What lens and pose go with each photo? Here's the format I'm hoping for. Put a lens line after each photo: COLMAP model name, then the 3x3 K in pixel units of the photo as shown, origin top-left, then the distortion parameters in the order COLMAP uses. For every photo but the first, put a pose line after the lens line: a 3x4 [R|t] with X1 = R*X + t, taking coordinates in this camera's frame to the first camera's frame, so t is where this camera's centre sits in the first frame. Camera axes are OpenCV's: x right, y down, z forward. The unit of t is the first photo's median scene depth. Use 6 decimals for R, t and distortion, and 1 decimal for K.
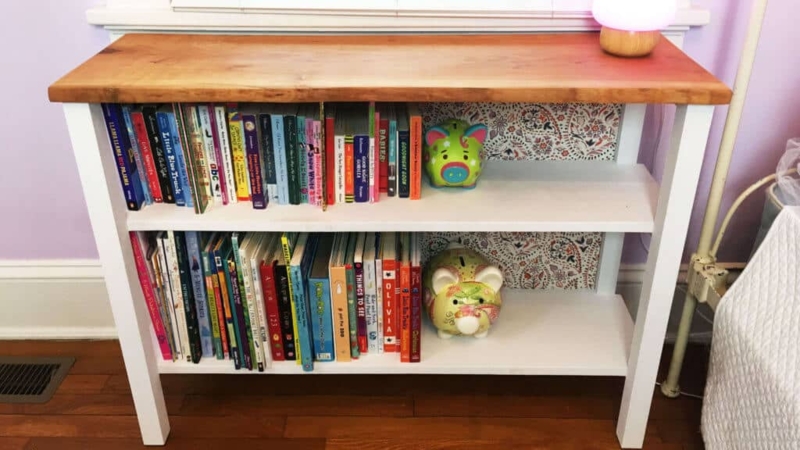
lens RADIAL K [[691.2, 0, 399.7], [0, 691.2, 224.3], [0, 0, 1]] dist [0.056319, 0.005325]
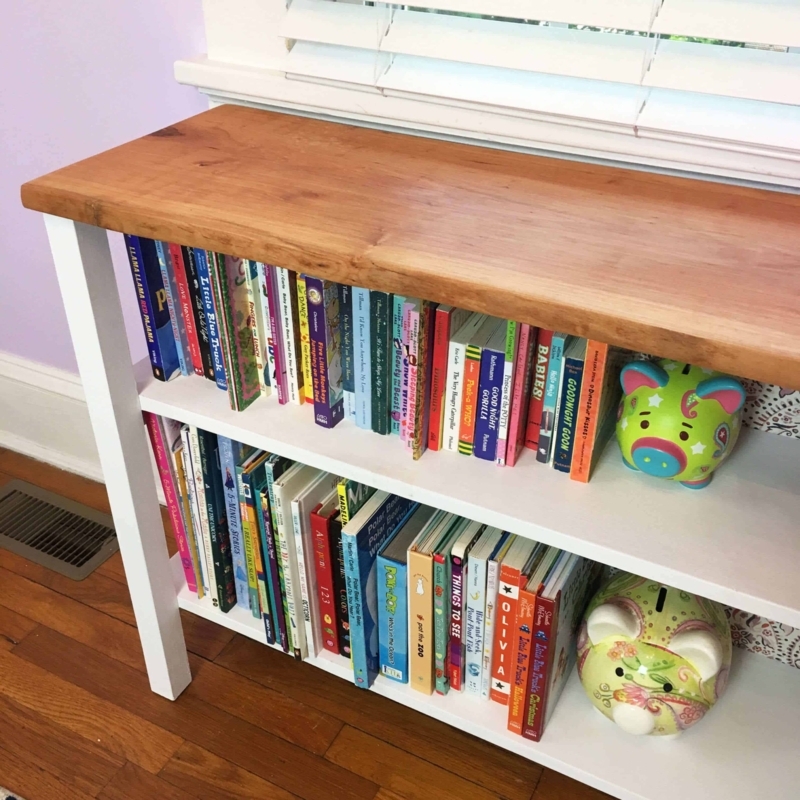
lens RADIAL K [[891.5, 0, 421.0], [0, 891.5, 418.2], [0, 0, 1]] dist [0.060549, 0.000000]
pose [[0.890452, 0.260430, -0.373191, 0.164735], [-0.222505, 0.964509, 0.142173, -0.159040], [0.396972, -0.043561, 0.916796, 0.312067]]
